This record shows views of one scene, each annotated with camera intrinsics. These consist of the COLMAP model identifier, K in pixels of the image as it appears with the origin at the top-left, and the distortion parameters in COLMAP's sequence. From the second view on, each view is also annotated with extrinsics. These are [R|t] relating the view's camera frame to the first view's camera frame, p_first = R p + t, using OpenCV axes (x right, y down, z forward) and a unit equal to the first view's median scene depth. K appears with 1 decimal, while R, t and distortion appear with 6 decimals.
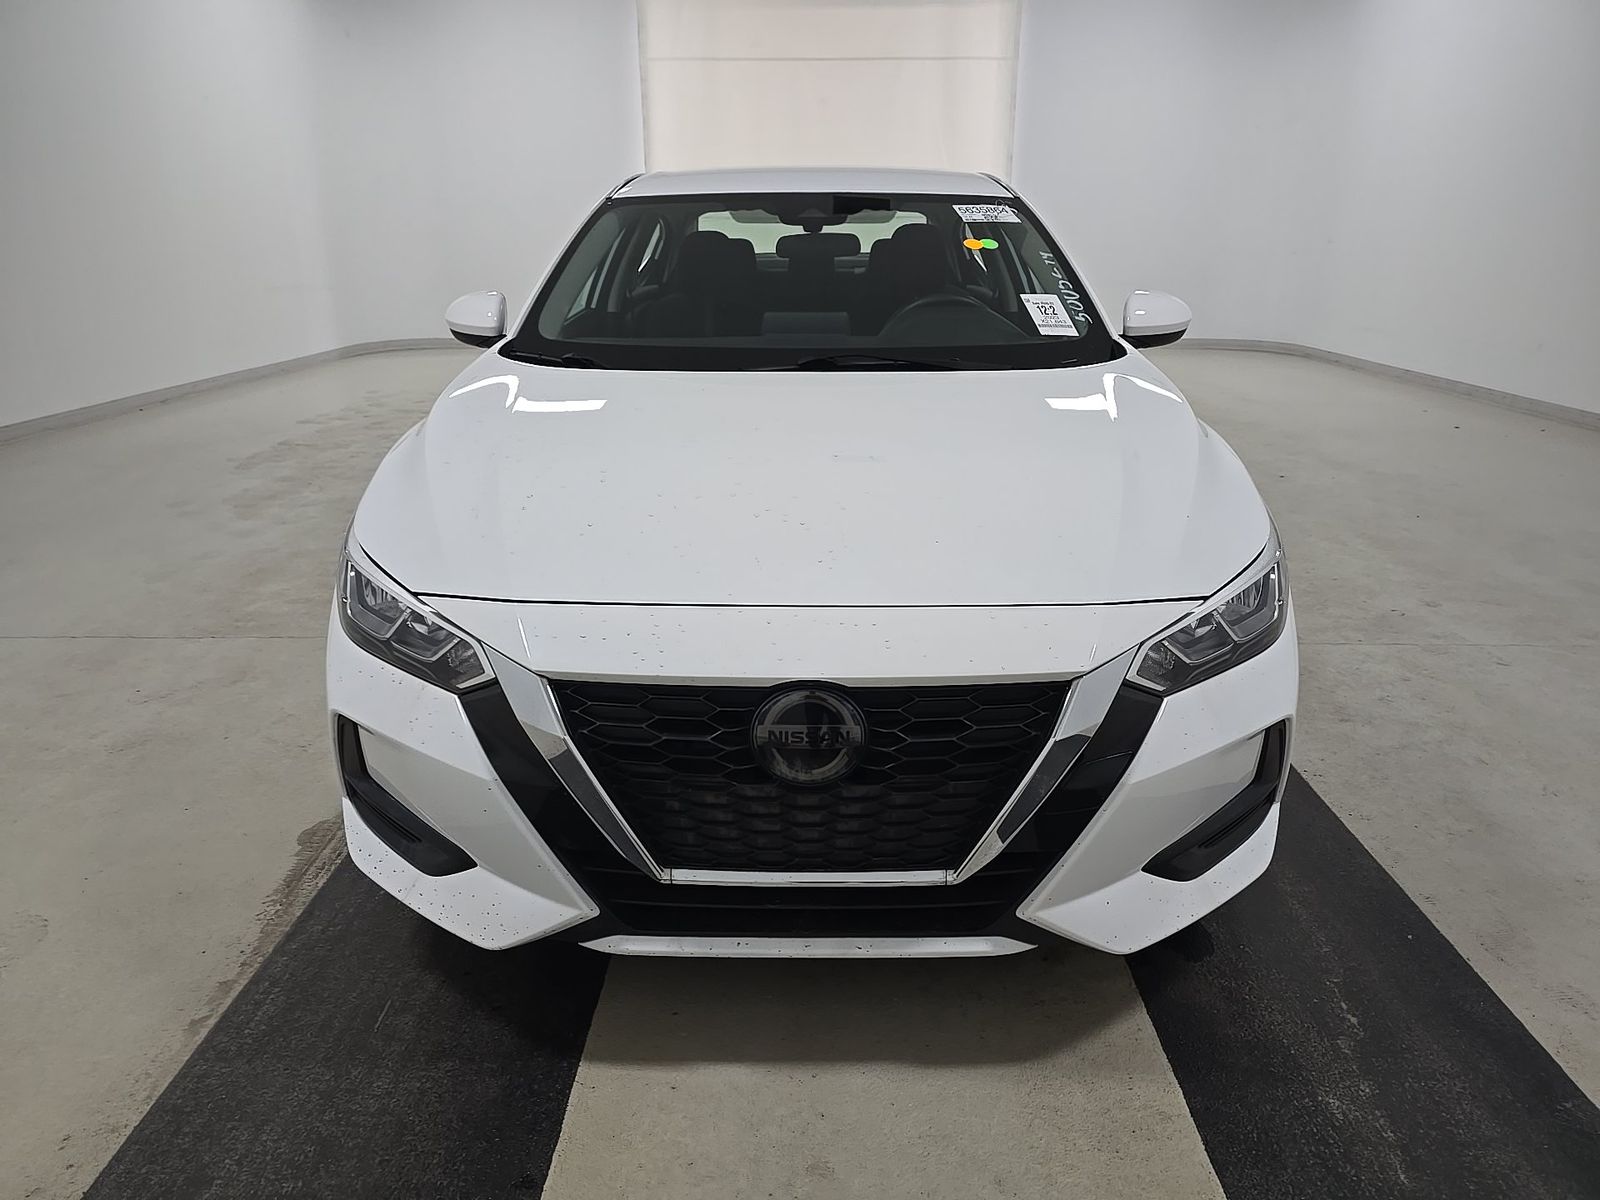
lens RADIAL K [[1067.8, 0, 803.9], [0, 1067.8, 601.7], [0, 0, 1]] dist [0.018219, -0.015068]
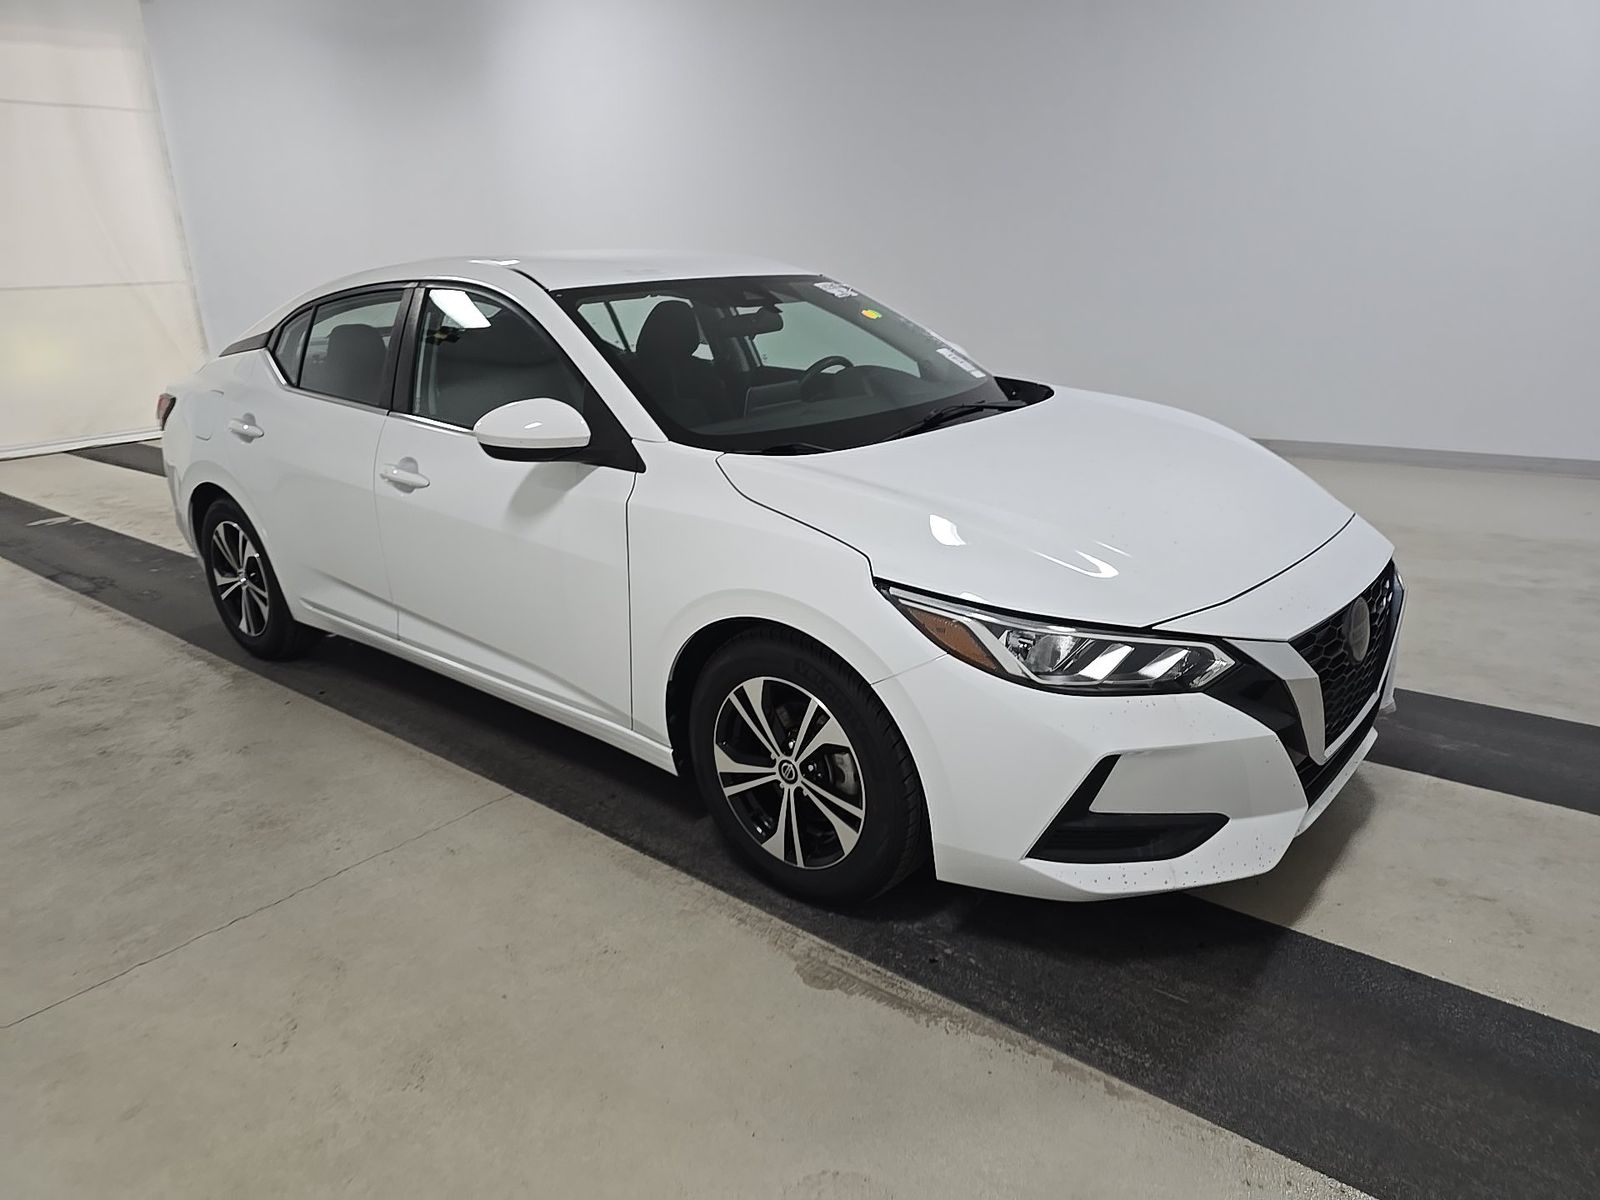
lens RADIAL K [[1067.8, 0, 788.3], [0, 1067.8, 593.0], [0, 0, 1]] dist [0.018219, -0.015068]
pose [[0.641570, -0.238692, 0.728982, -1.333403], [0.276835, 0.958353, 0.070156, -0.215566], [-0.715368, 0.156797, 0.680929, 0.420539]]
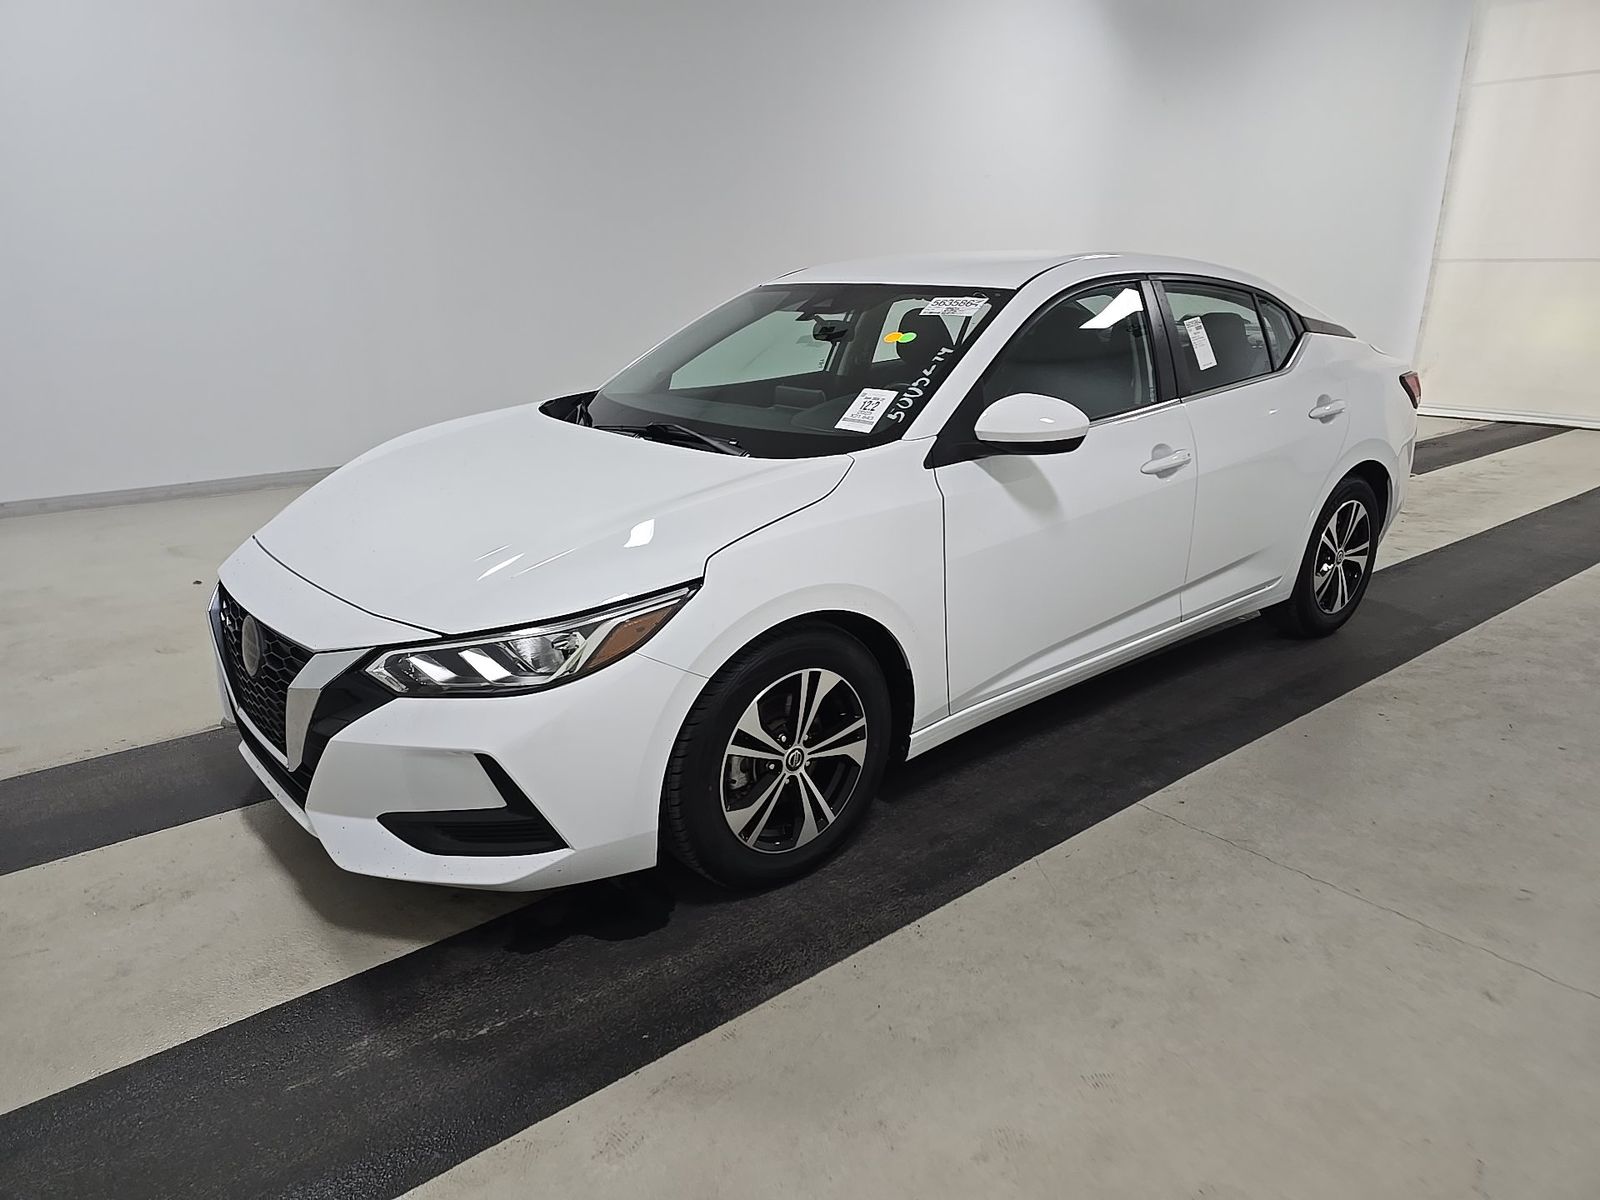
lens RADIAL K [[1067.8, 0, 806.5], [0, 1067.8, 595.2], [0, 0, 1]] dist [0.018219, -0.015068]
pose [[0.654542, 0.215183, -0.724756, 1.320091], [-0.239170, 0.968341, 0.071505, -0.206323], [0.717198, 0.126537, 0.685285, 0.358599]]
